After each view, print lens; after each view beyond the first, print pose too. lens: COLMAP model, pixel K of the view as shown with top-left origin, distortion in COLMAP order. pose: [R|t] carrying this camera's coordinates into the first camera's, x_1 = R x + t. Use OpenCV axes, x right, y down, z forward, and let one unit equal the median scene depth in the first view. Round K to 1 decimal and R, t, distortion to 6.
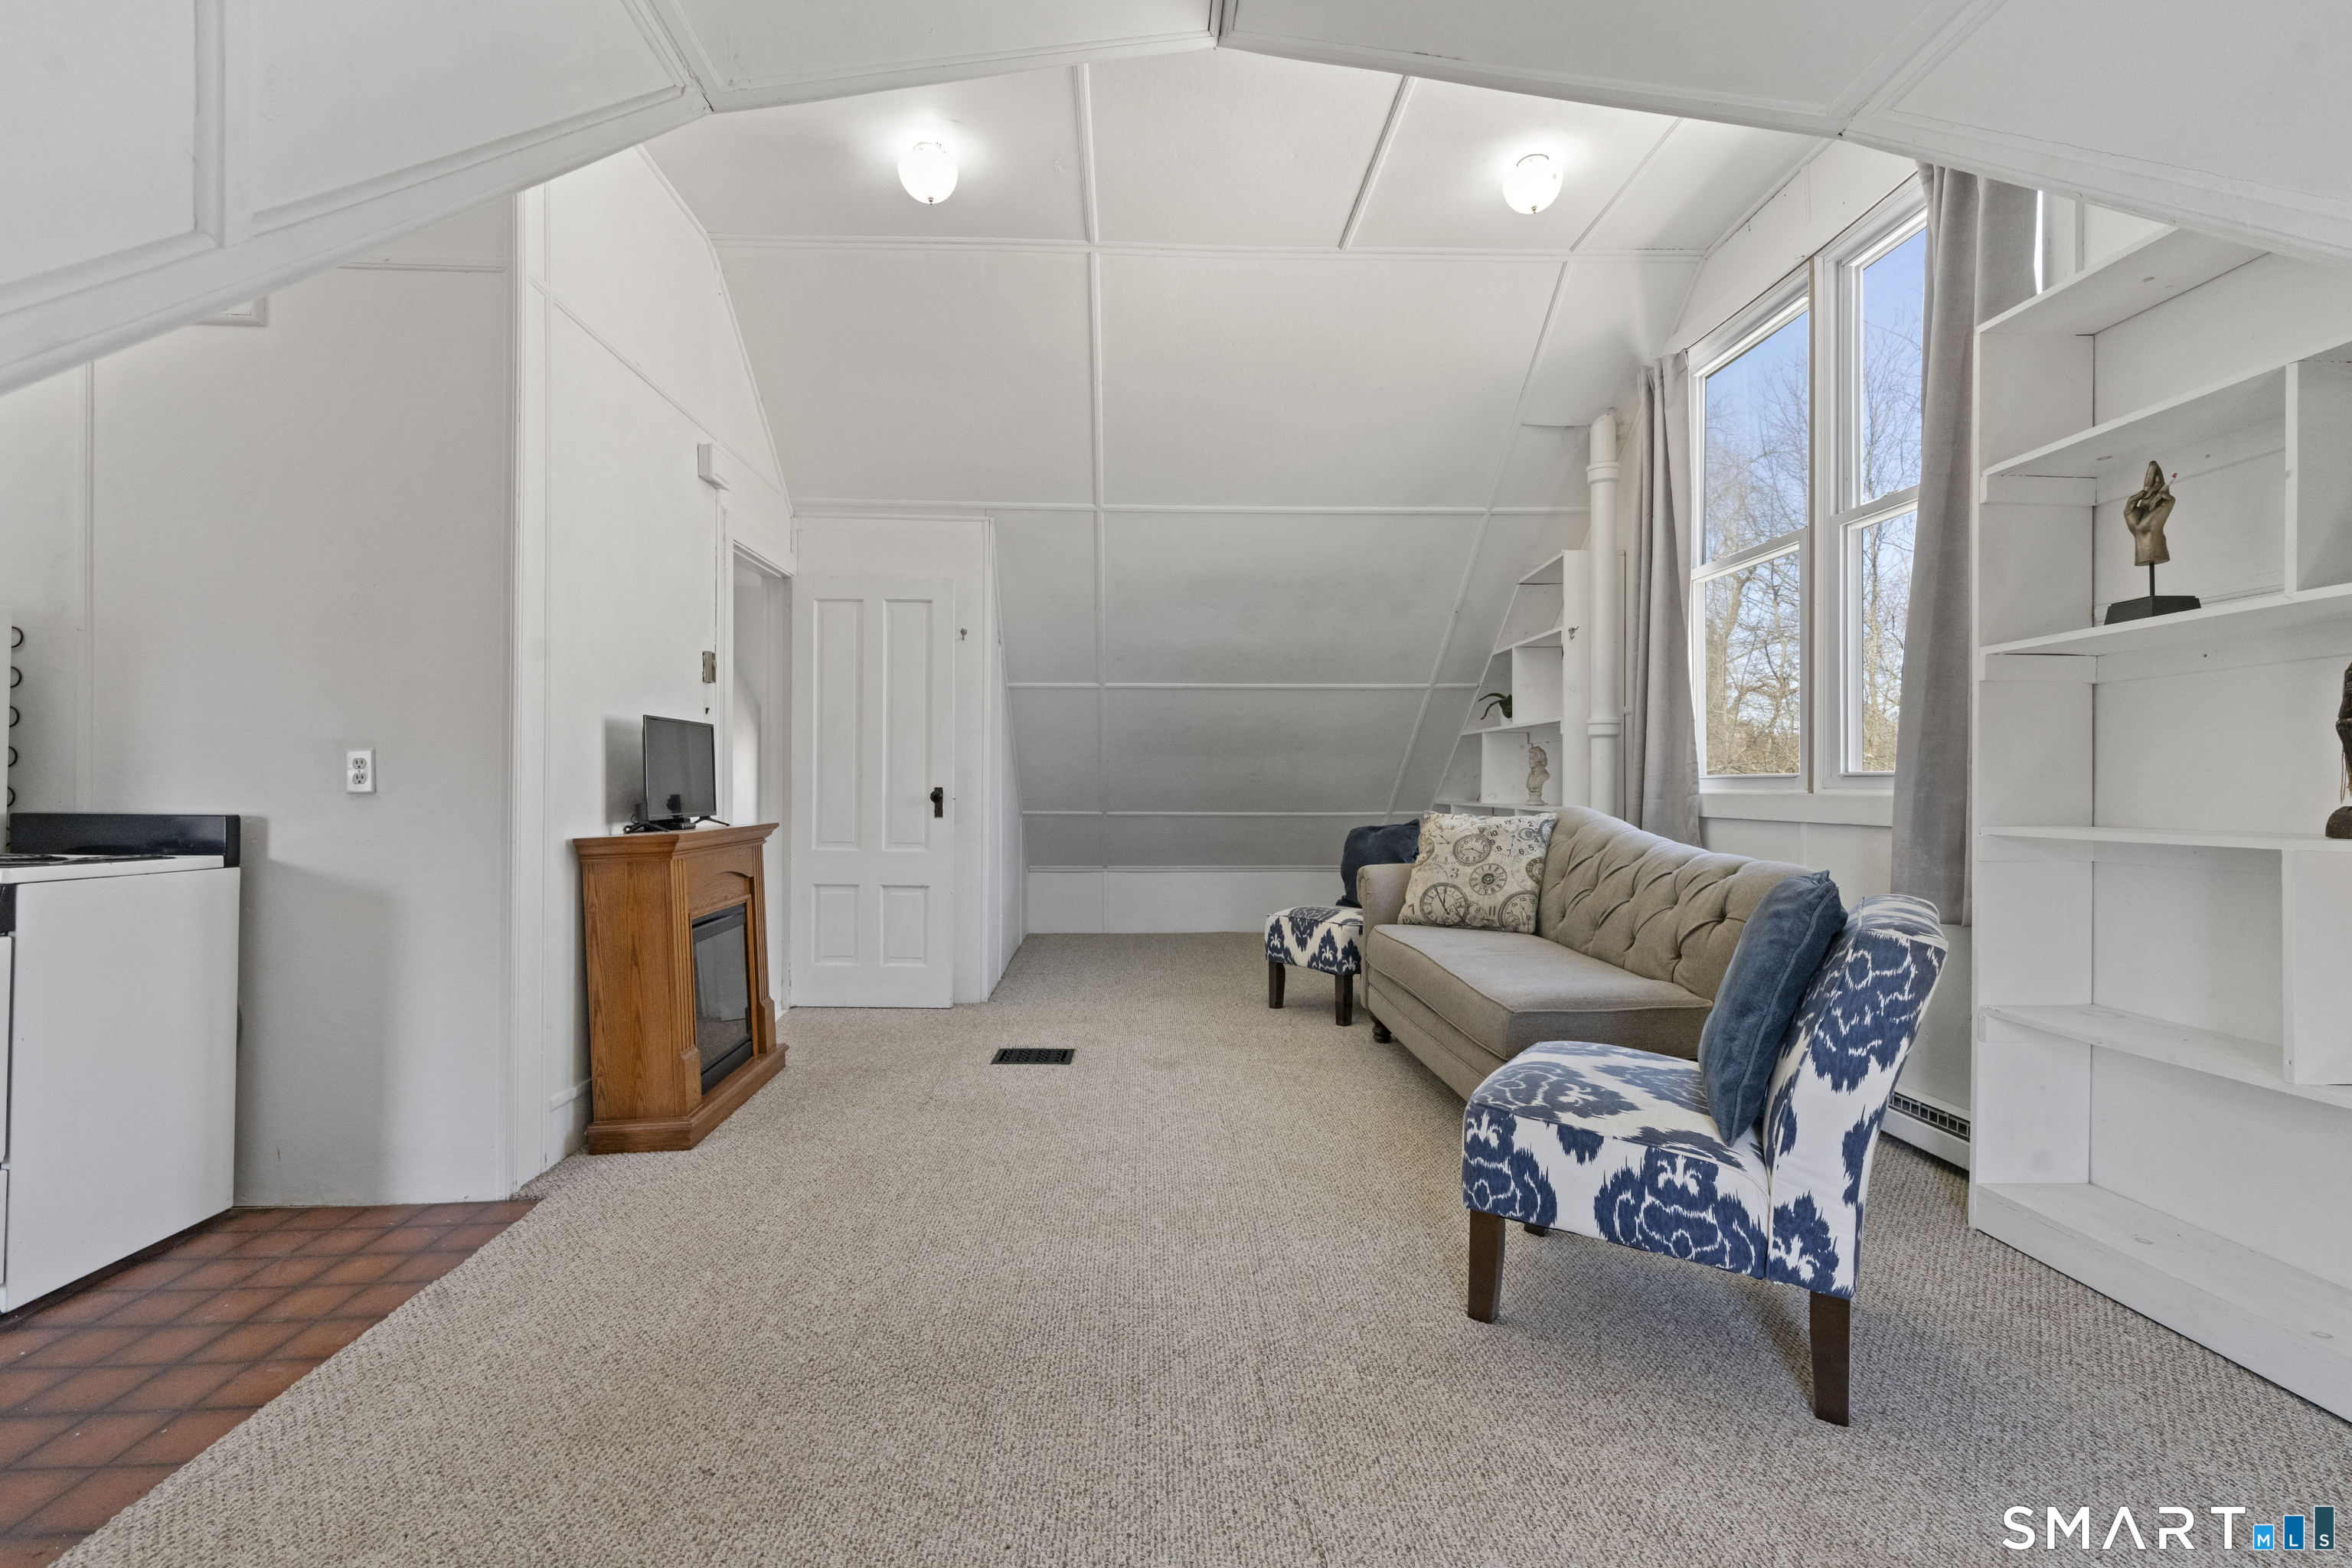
lens RADIAL K [[1068.7, 0, 1169.3], [0, 1068.7, 783.5], [0, 0, 1]] dist [0.001667, 0.001038]
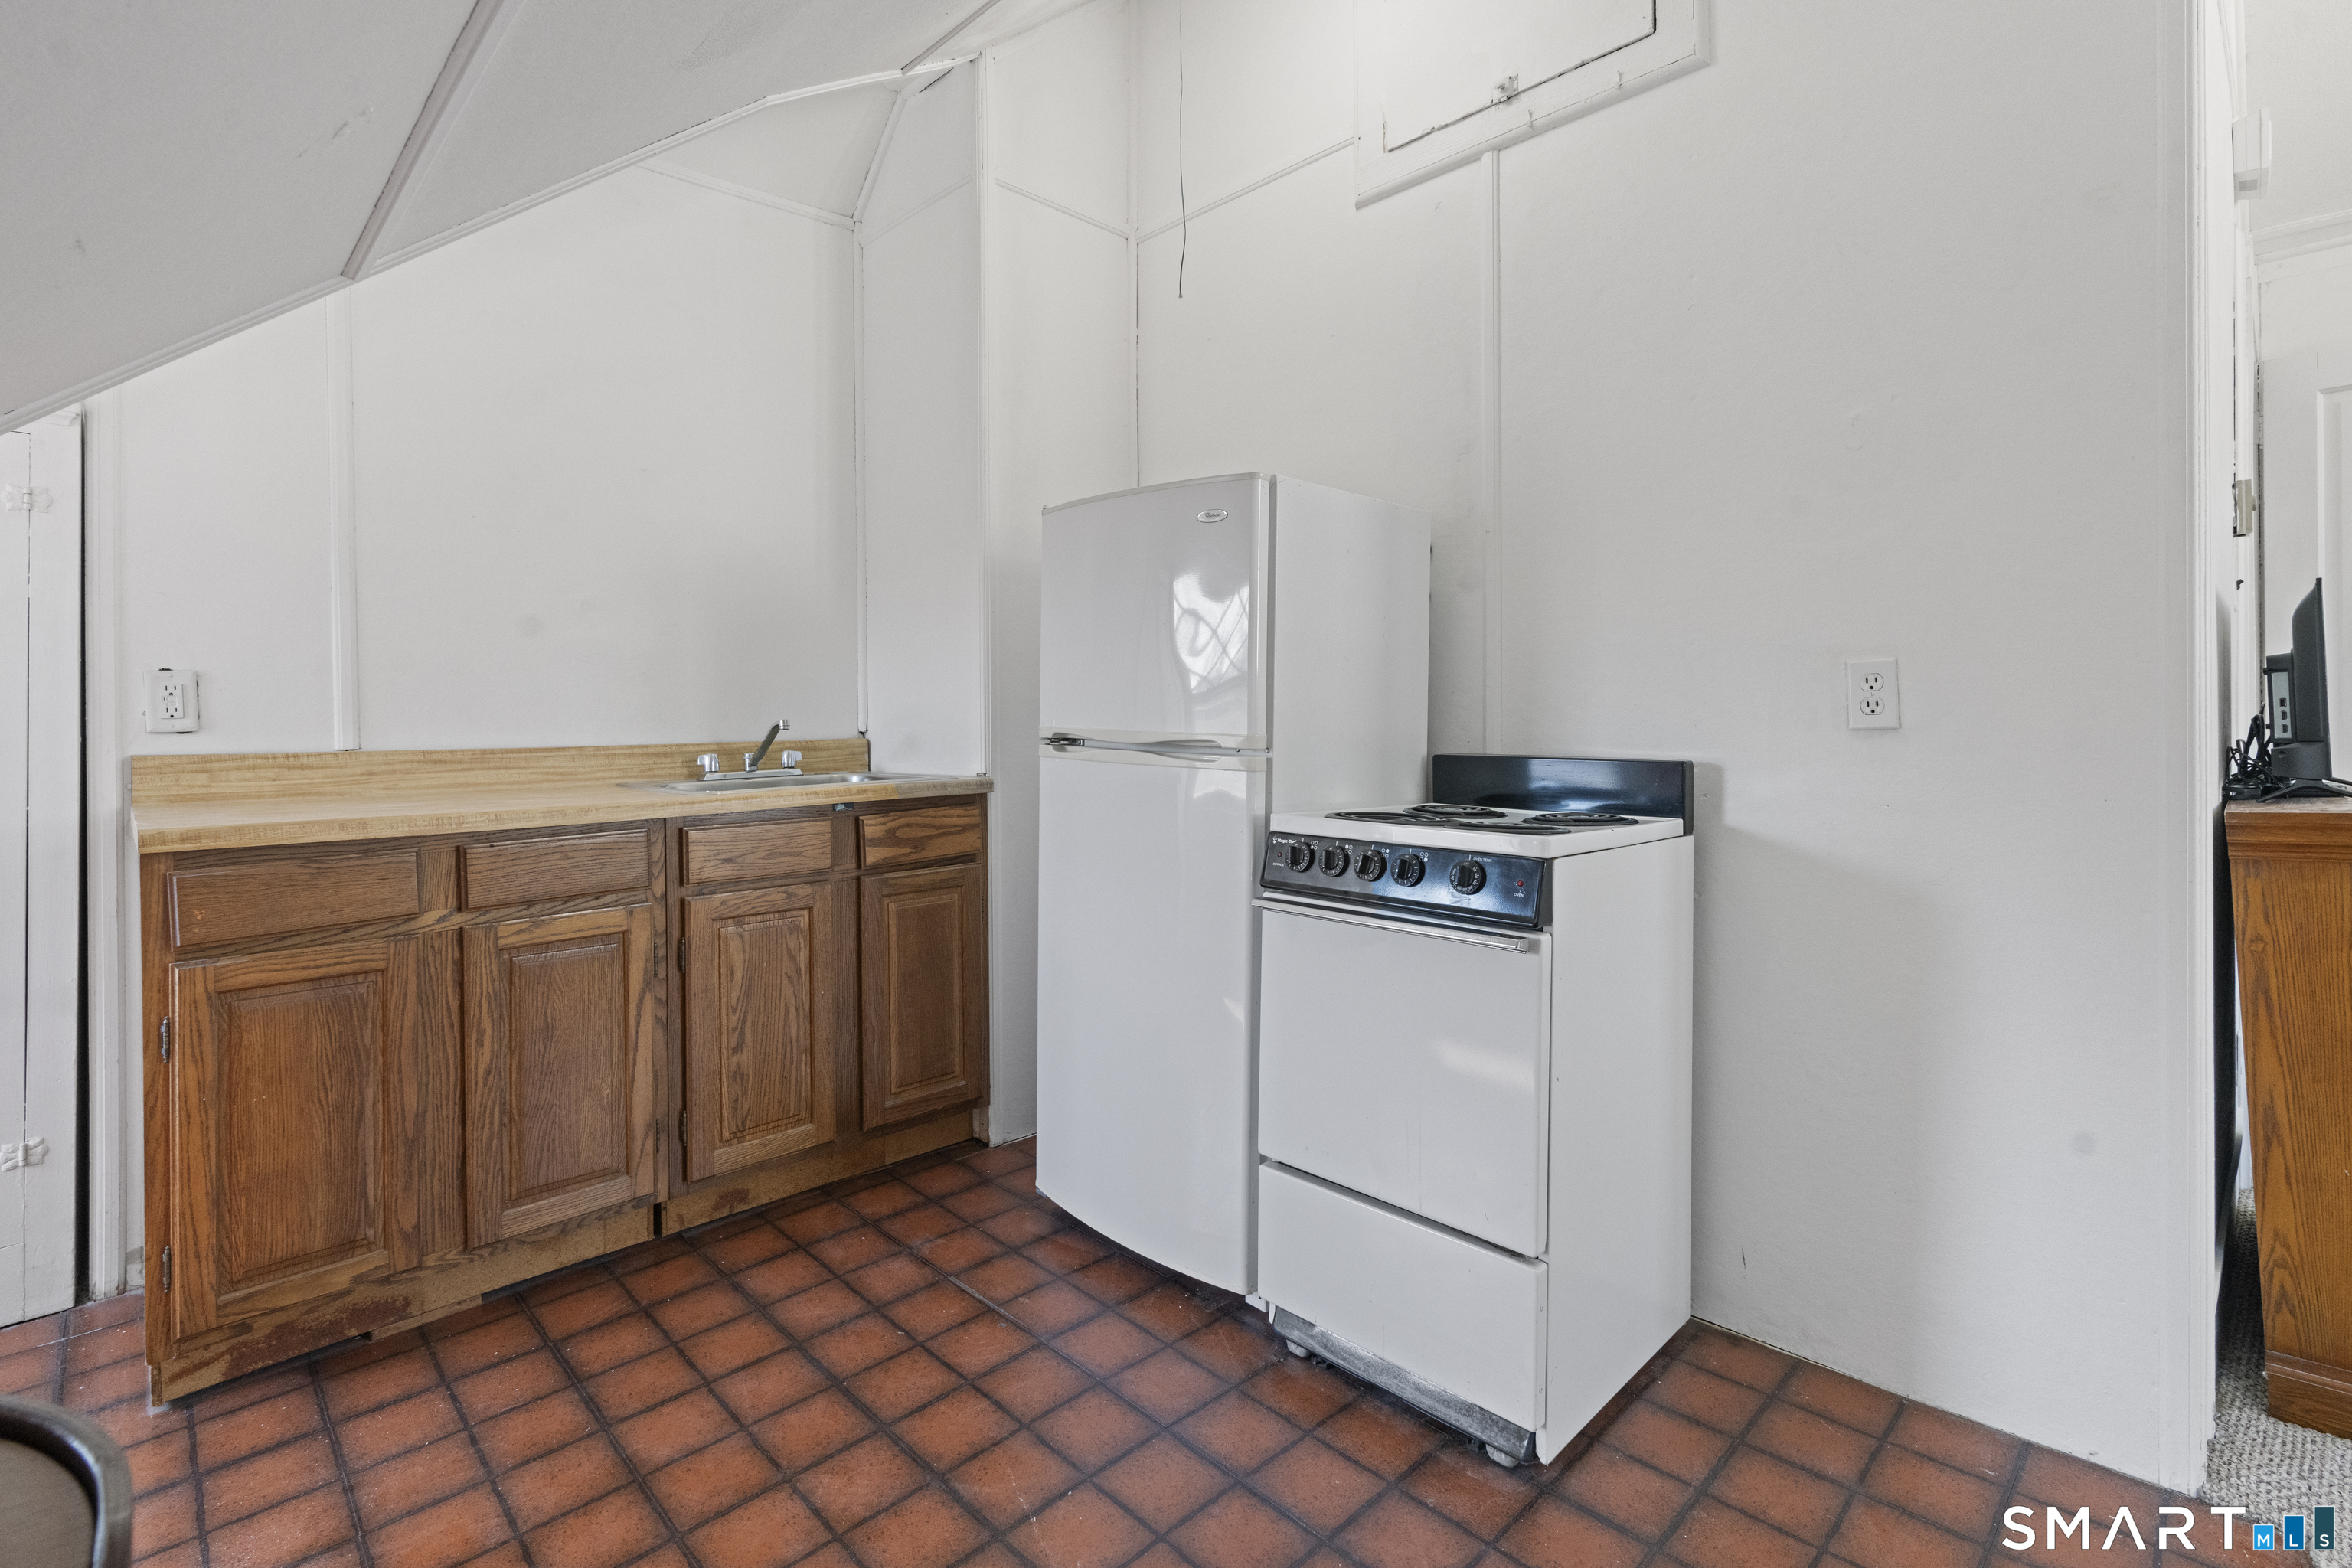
lens RADIAL K [[1083.9, 0, 1171.4], [0, 1083.9, 718.3], [0, 0, 1]] dist [0.000638, 0.000063]
pose [[0.663850, -0.009819, -0.747802, -0.566286], [0.006235, 0.999952, -0.007594, 0.004698], [0.747840, 0.000379, 0.663879, 0.272932]]
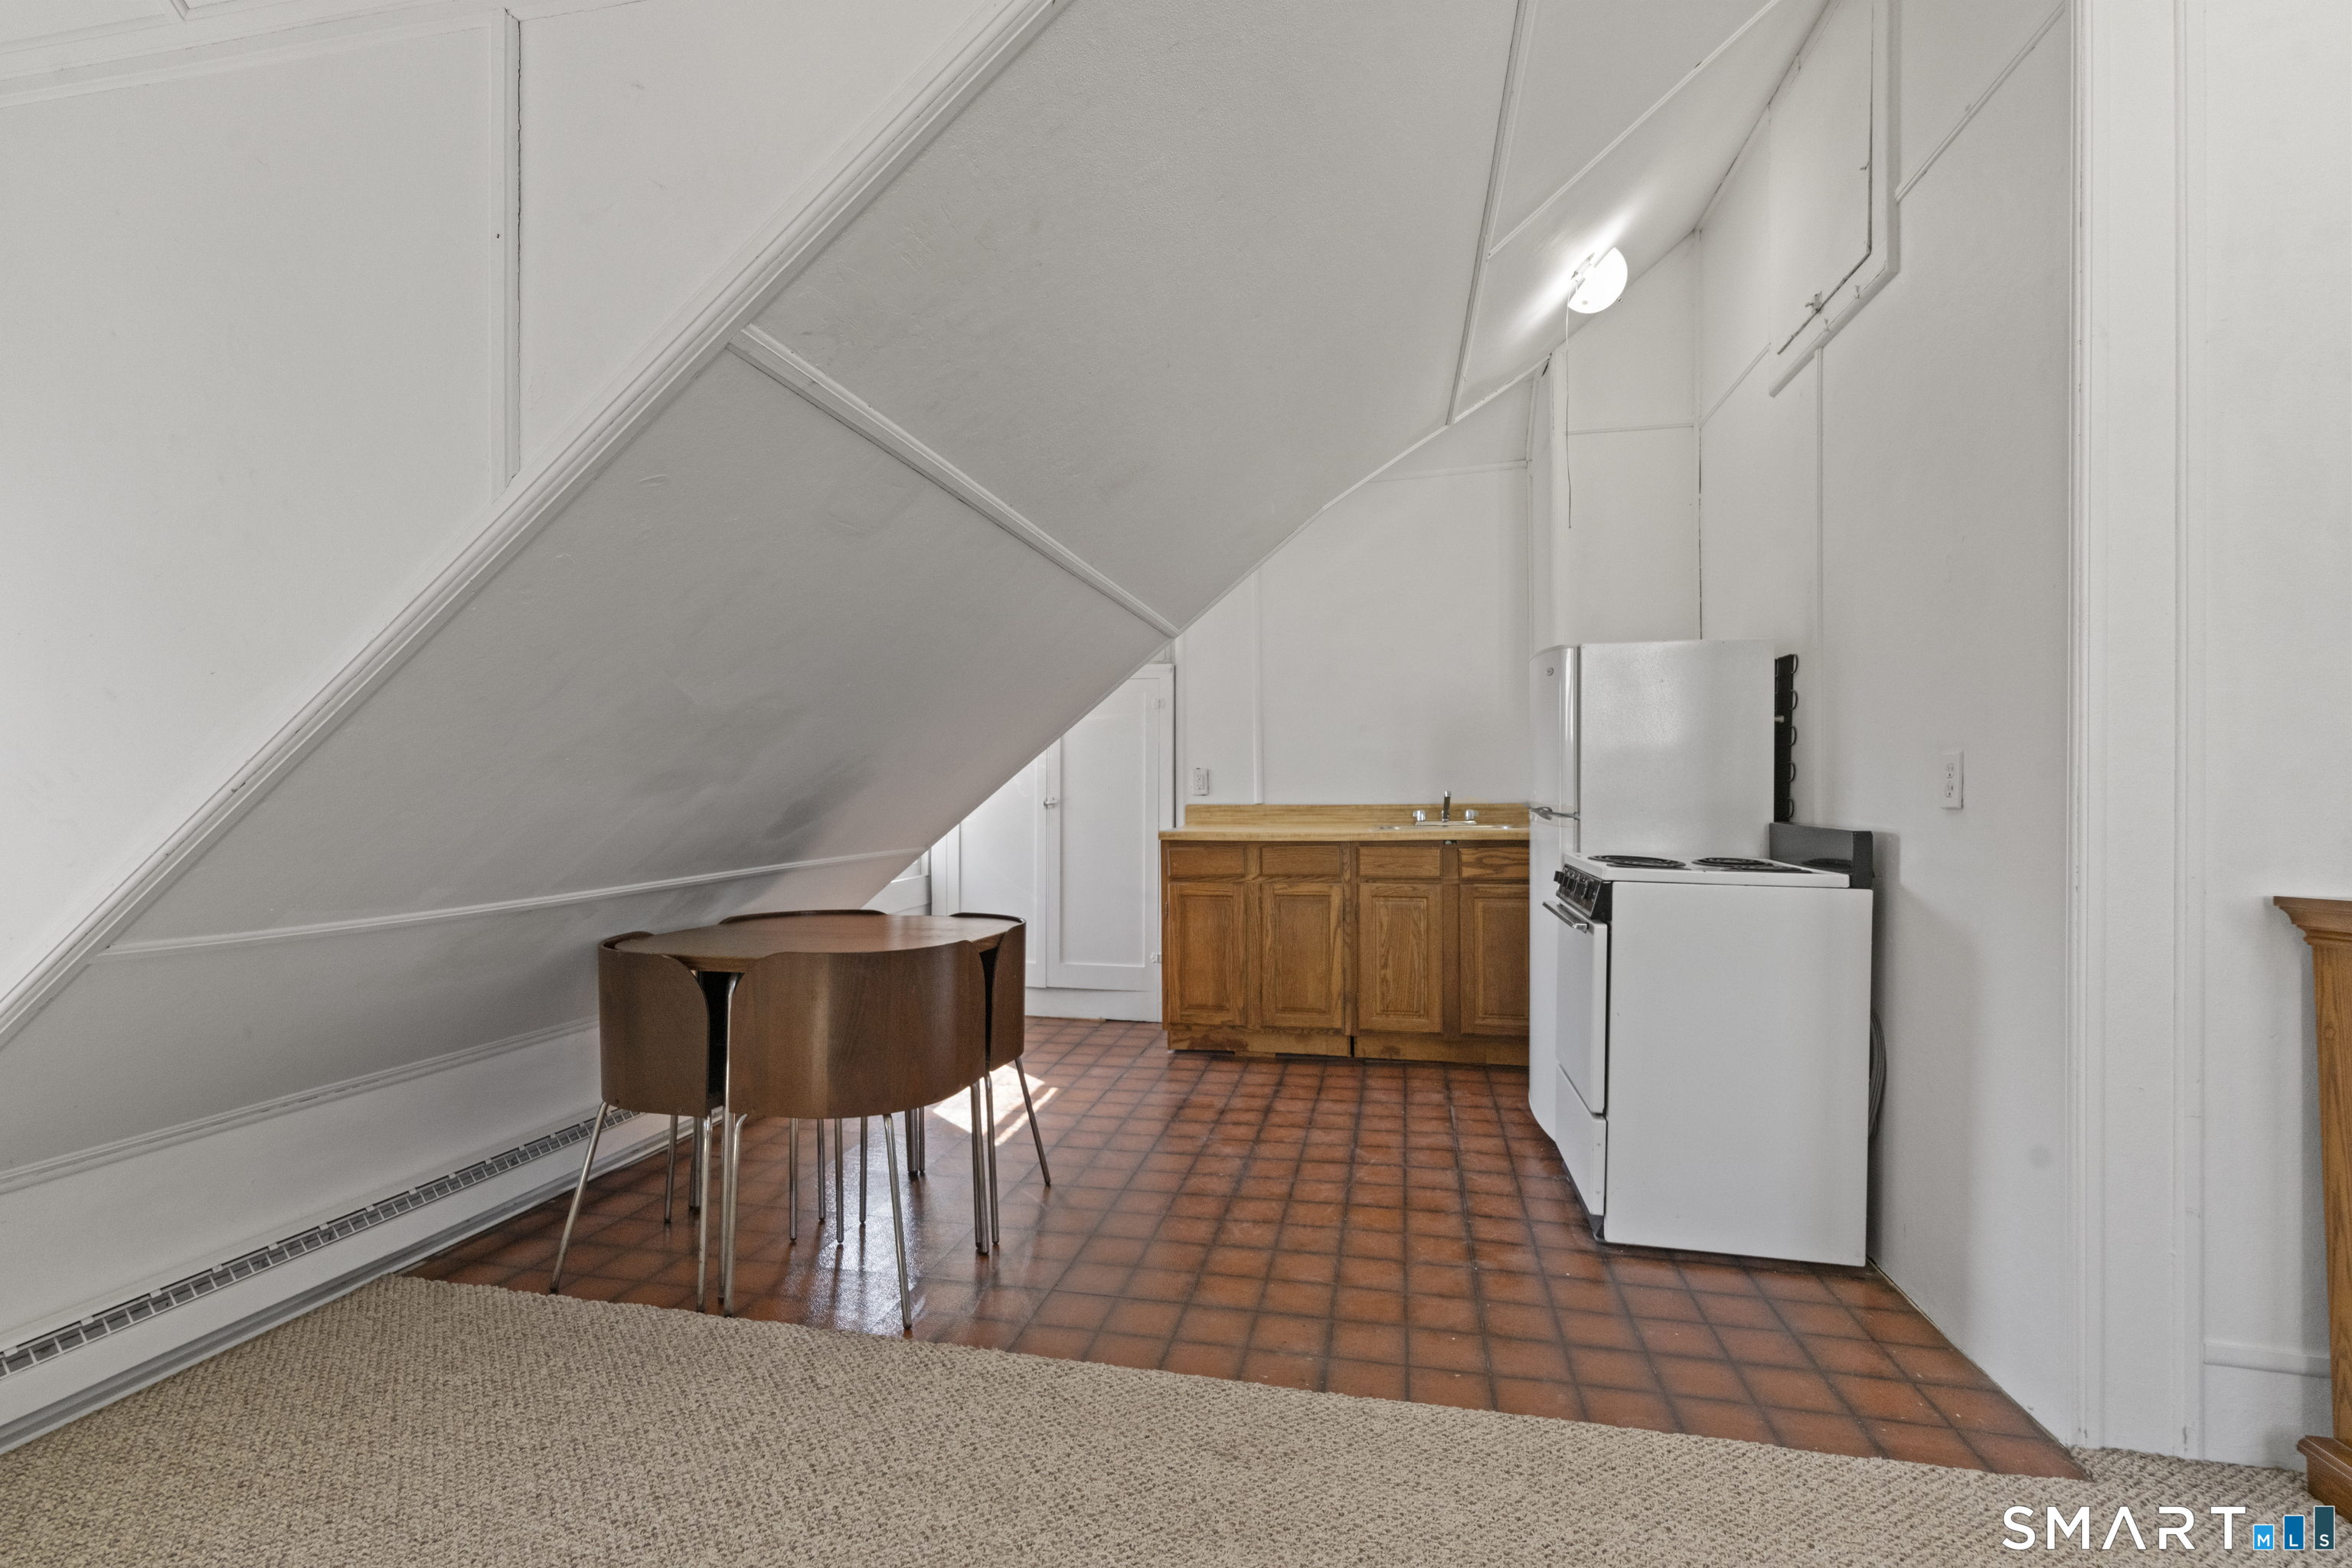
lens RADIAL K [[1068.7, 0, 1169.3], [0, 1068.7, 783.5], [0, 0, 1]] dist [0.001667, 0.001038]
pose [[-0.257382, -0.007505, -0.966281, 0.146317], [-0.002975, 0.999971, -0.006974, -0.002316], [0.966305, 0.001080, -0.257397, 0.666503]]
